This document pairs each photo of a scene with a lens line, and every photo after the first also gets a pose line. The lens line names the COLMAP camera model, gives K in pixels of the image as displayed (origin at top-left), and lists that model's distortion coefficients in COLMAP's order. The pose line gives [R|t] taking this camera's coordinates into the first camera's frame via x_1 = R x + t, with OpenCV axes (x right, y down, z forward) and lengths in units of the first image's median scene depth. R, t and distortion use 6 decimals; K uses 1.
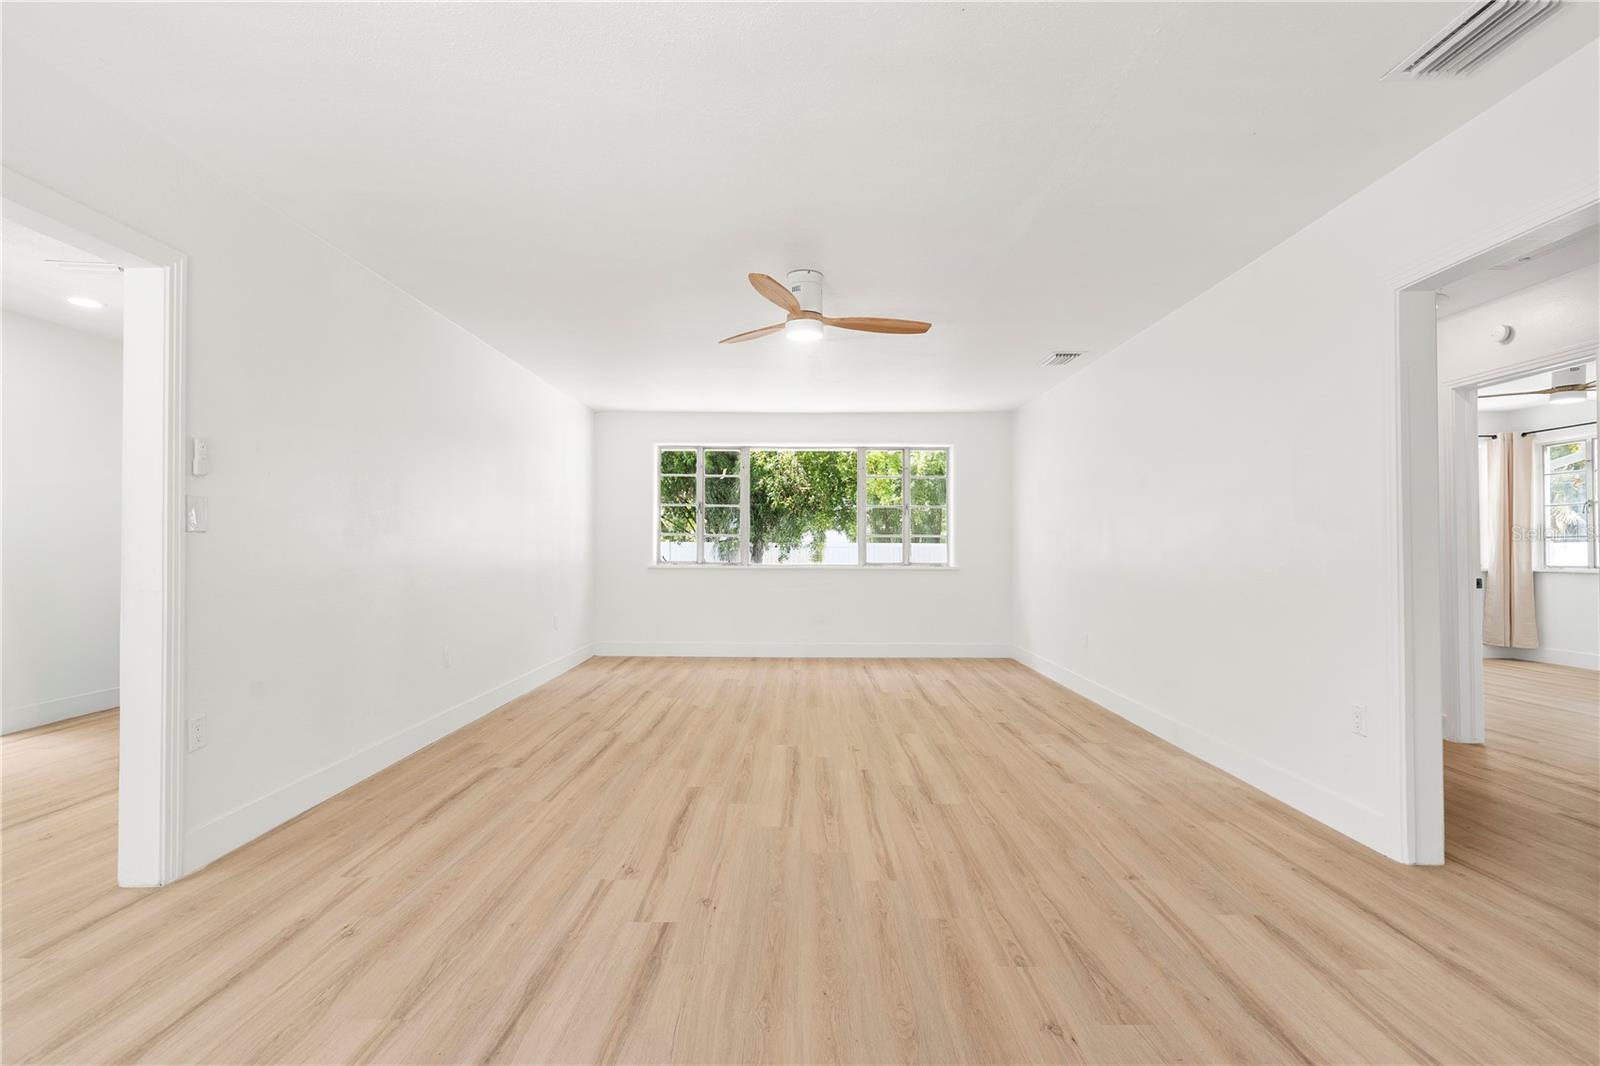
lens RADIAL K [[731.0, 0, 805.3], [0, 731.0, 537.0], [0, 0, 1]] dist [0.000532, 0.000159]
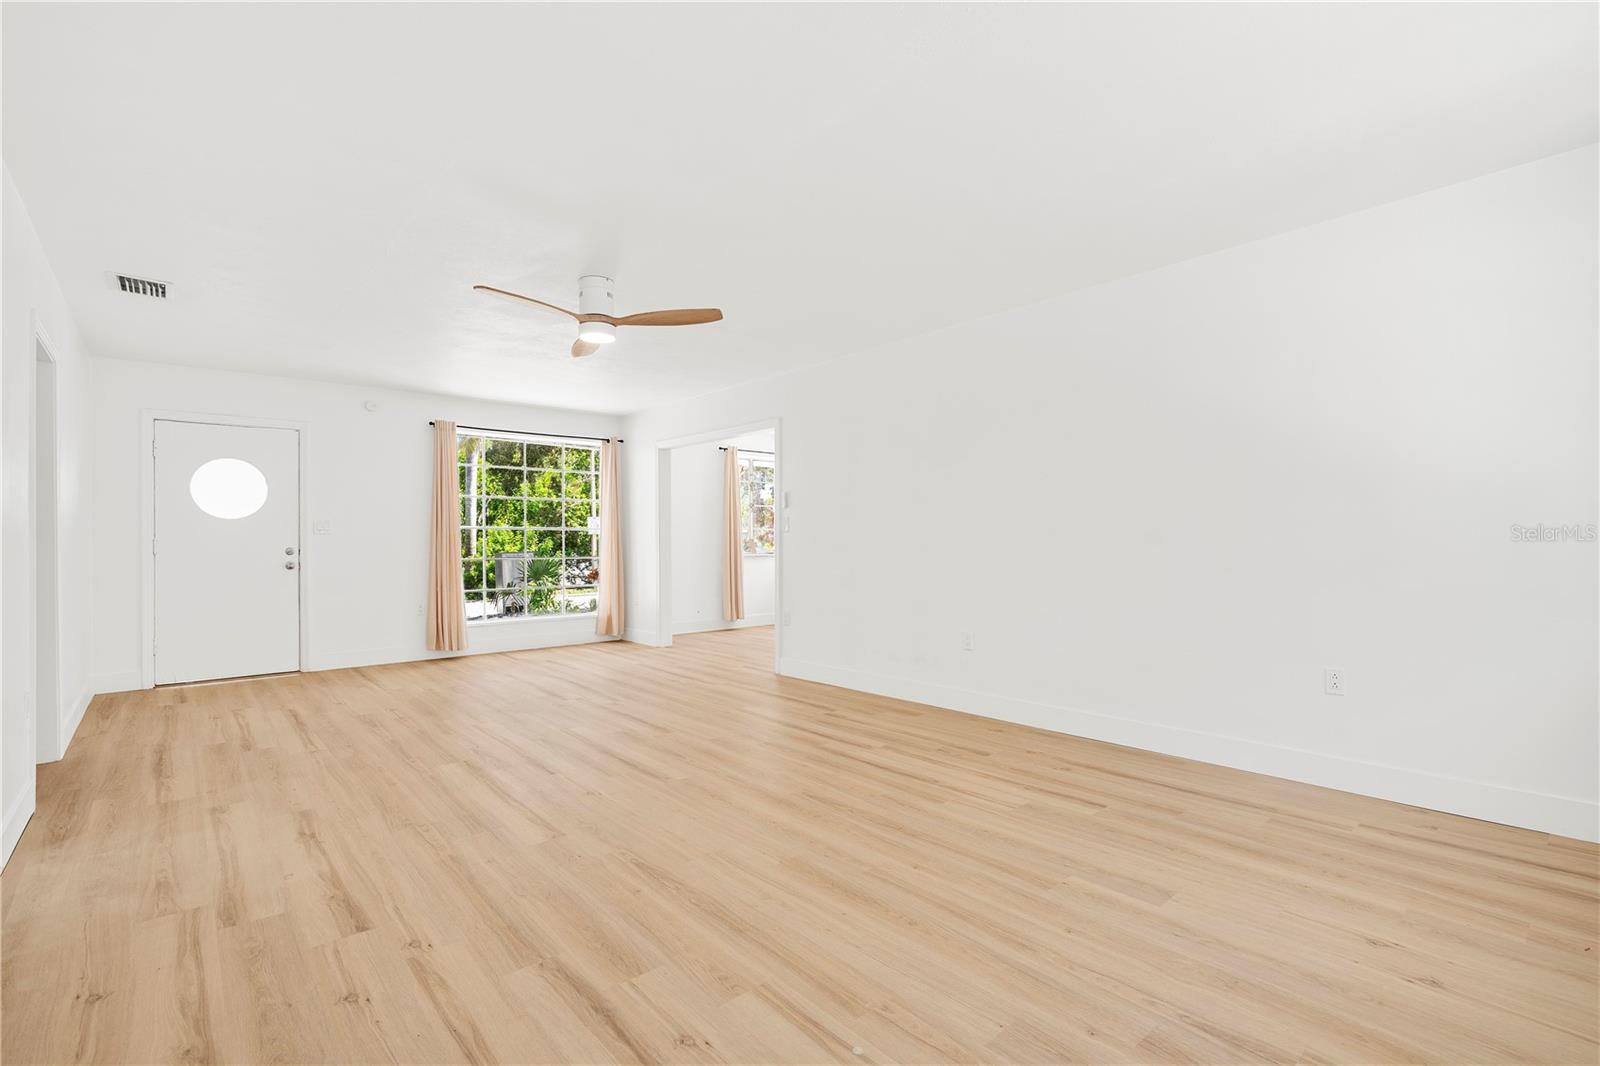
lens RADIAL K [[731.0, 0, 795.2], [0, 731.0, 538.4], [0, 0, 1]] dist [0.000532, 0.000159]
pose [[-0.762901, 0.004422, -0.646500, 0.464237], [0.013282, 0.999873, -0.008834, 0.027647], [0.646378, -0.015326, -0.762863, 1.986611]]
